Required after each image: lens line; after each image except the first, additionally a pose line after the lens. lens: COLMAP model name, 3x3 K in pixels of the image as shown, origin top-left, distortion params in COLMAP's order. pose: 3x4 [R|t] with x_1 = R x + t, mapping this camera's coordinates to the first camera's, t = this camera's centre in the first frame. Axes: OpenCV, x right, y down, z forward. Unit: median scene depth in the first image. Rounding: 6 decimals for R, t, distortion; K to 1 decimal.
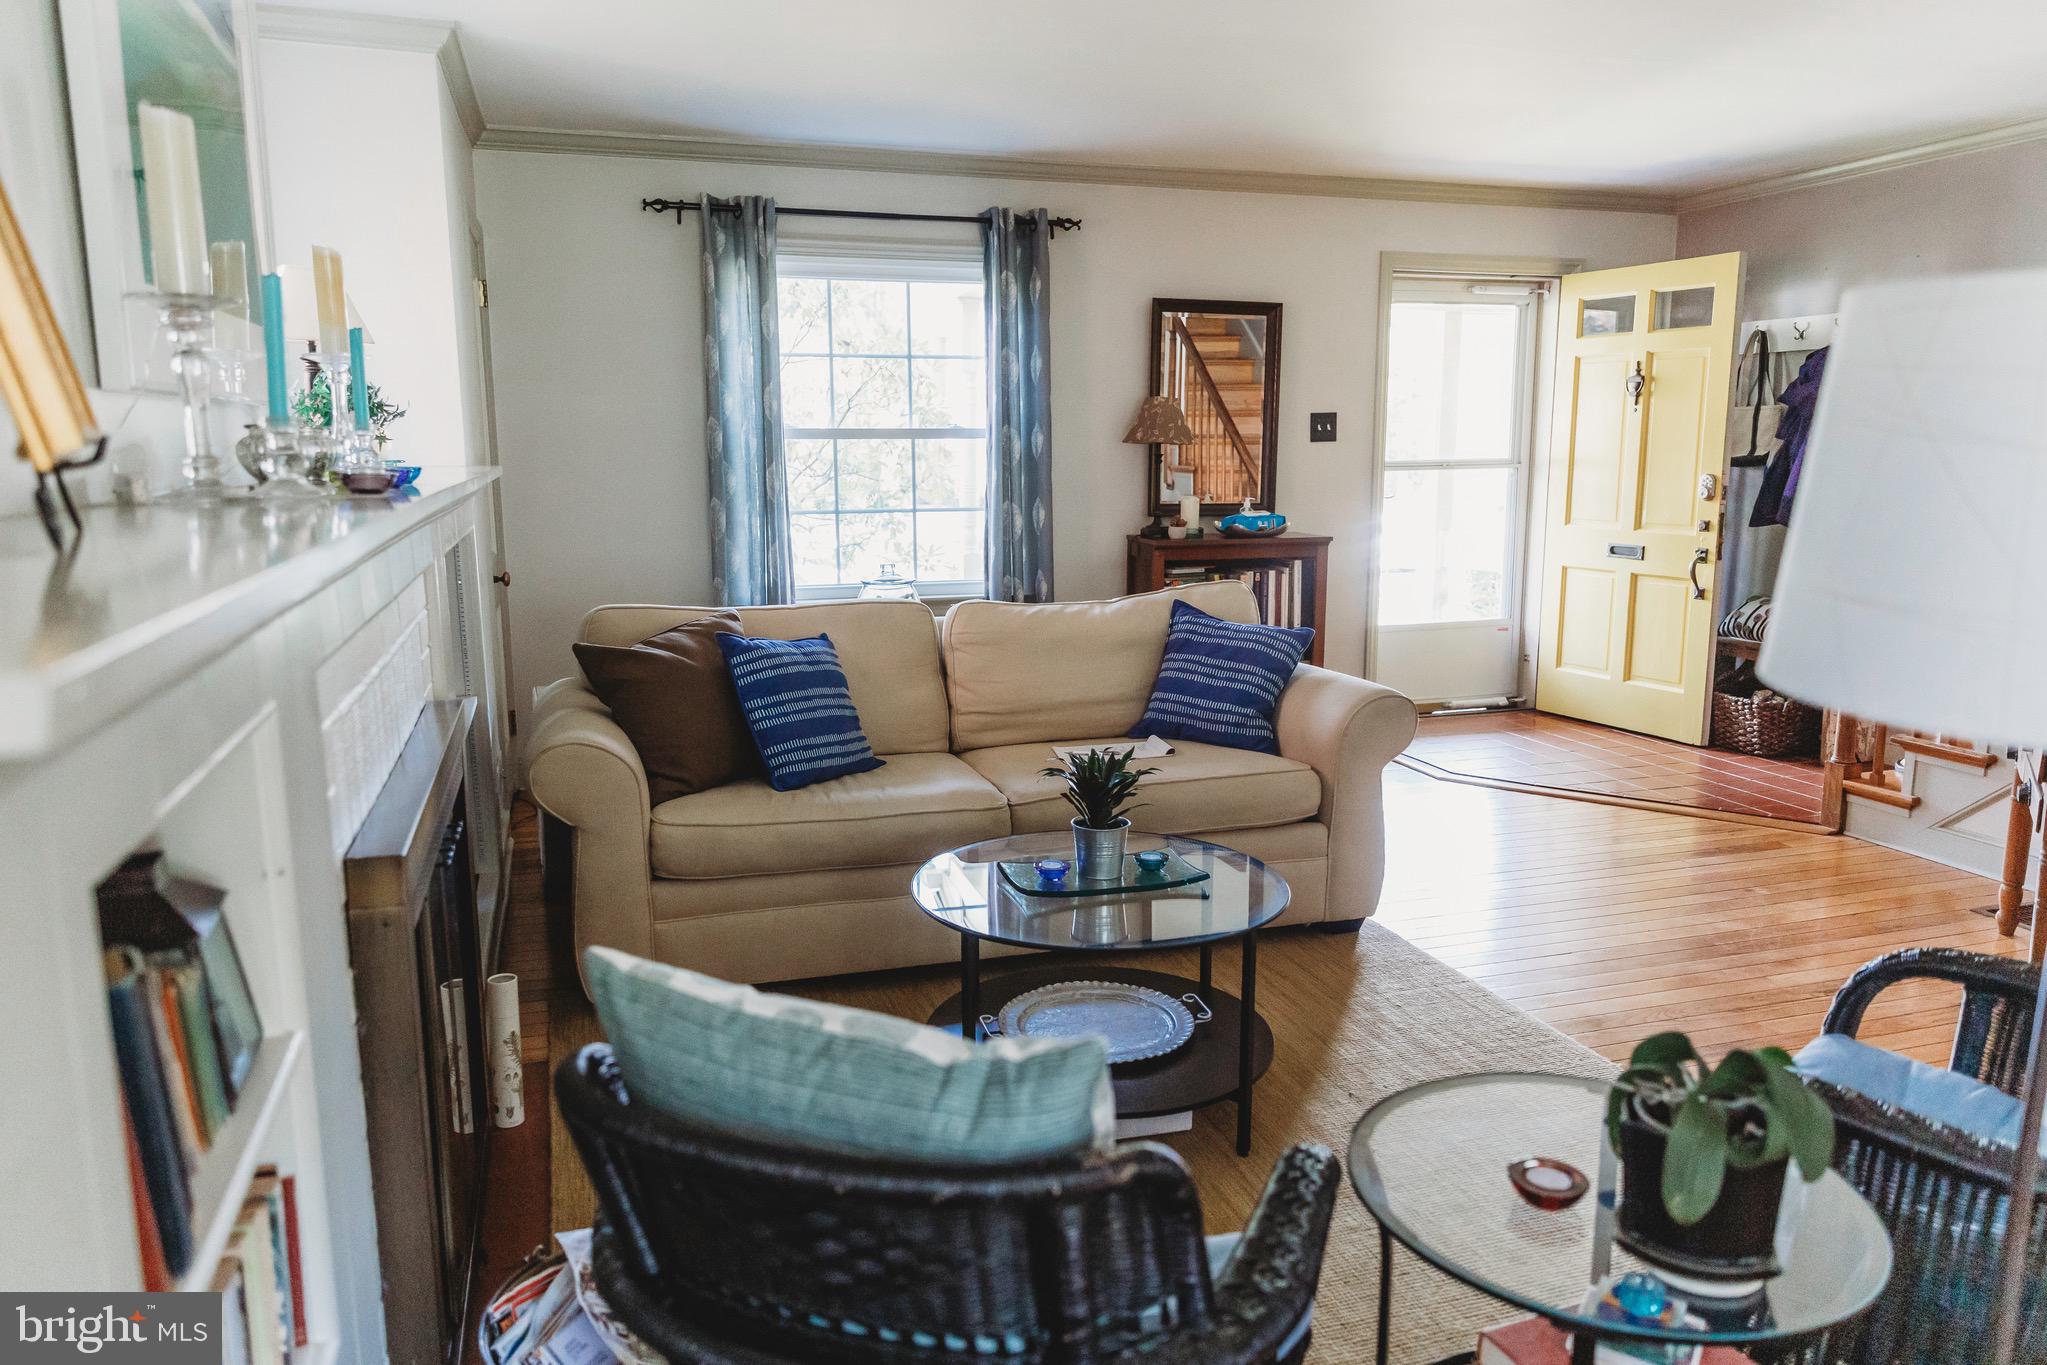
lens RADIAL K [[1421.9, 0, 1023.5], [0, 1421.9, 682.5], [0, 0, 1]] dist [0.002728, -0.001423]
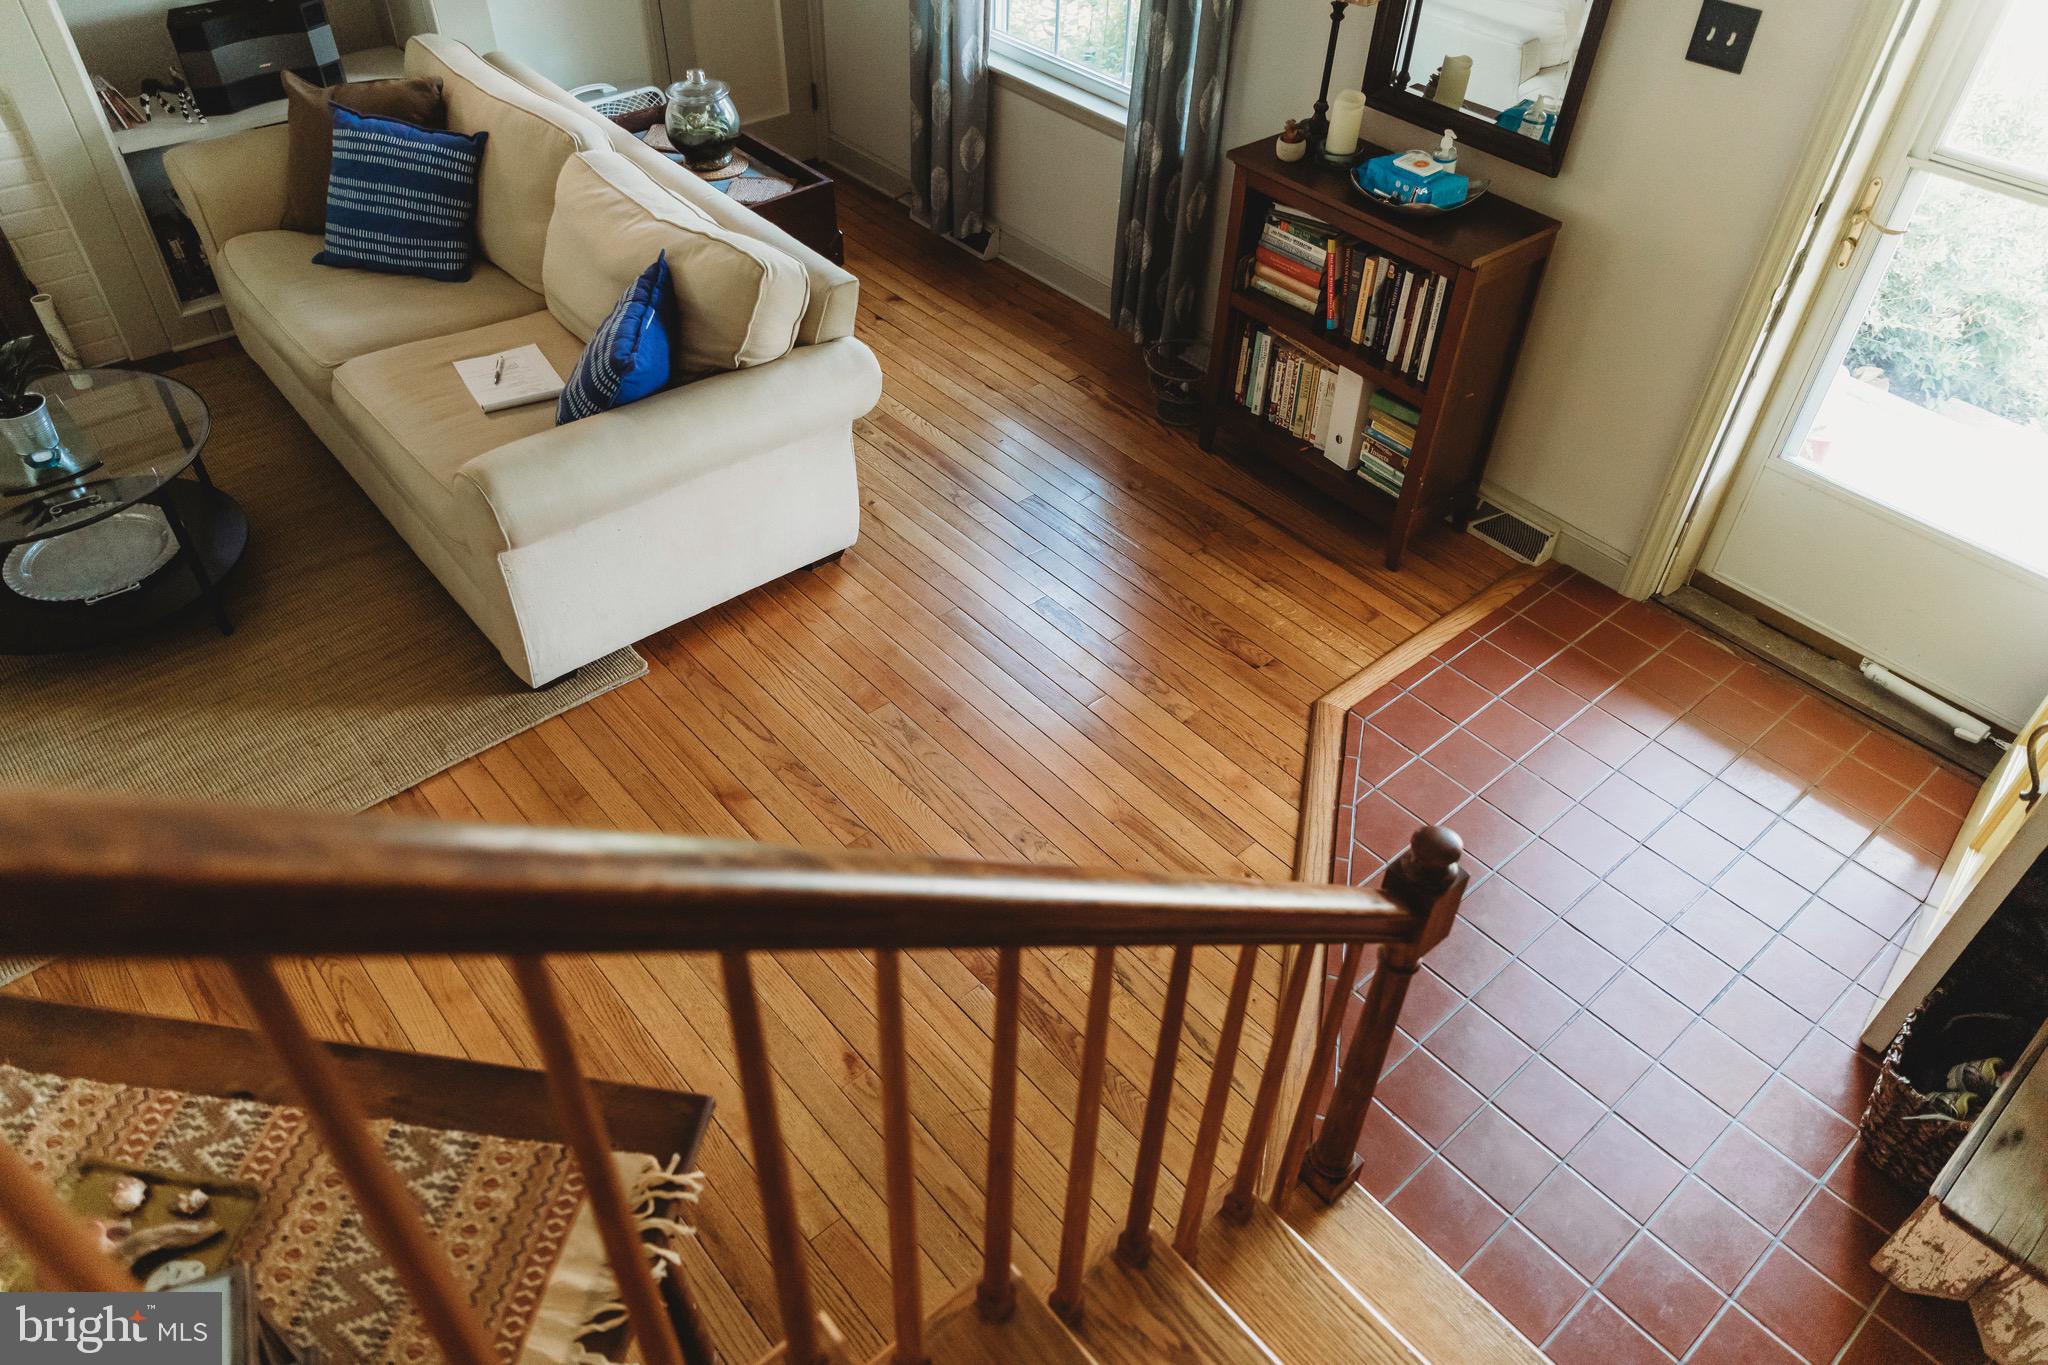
lens RADIAL K [[1383.1, 0, 1024.0], [0, 1383.1, 682.5], [0, 0, 1]] dist [0.008326, 0.000546]
pose [[0.392064, 0.630422, -0.669965, 0.680298], [-0.184584, 0.767371, 0.614061, -0.305462], [0.901229, -0.117086, 0.417224, 0.671661]]
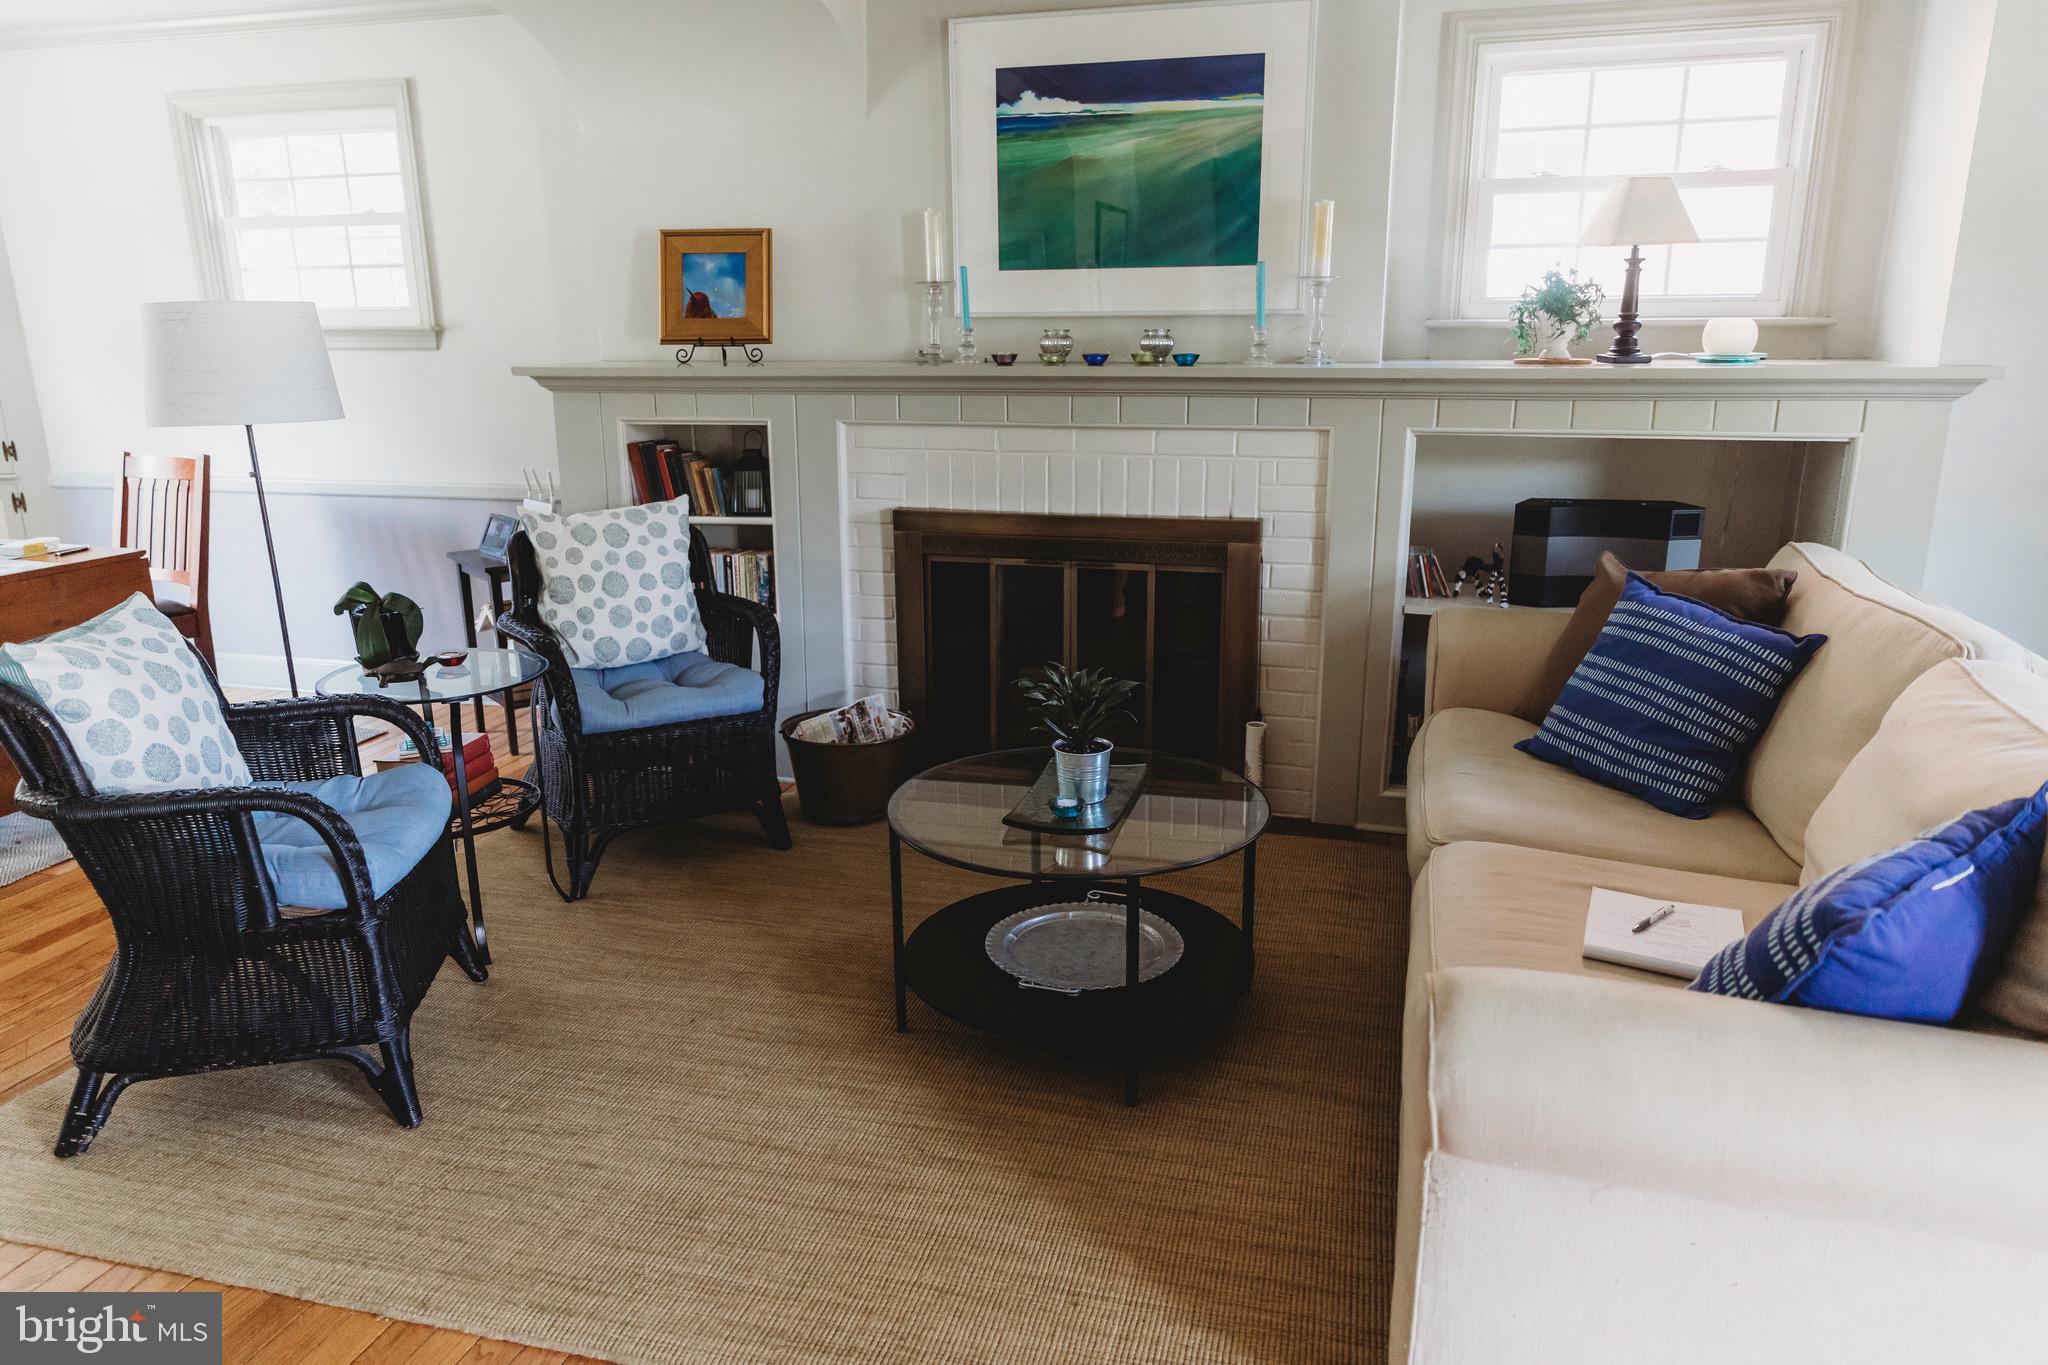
lens RADIAL K [[1363.9, 0, 1024.0], [0, 1363.9, 682.5], [0, 0, 1]] dist [0.014969, -0.002182]
pose [[-0.548855, 0.215162, -0.807752, 0.440870], [-0.137004, 0.930085, 0.340840, -0.136300], [0.824614, 0.297737, -0.481004, 0.759767]]
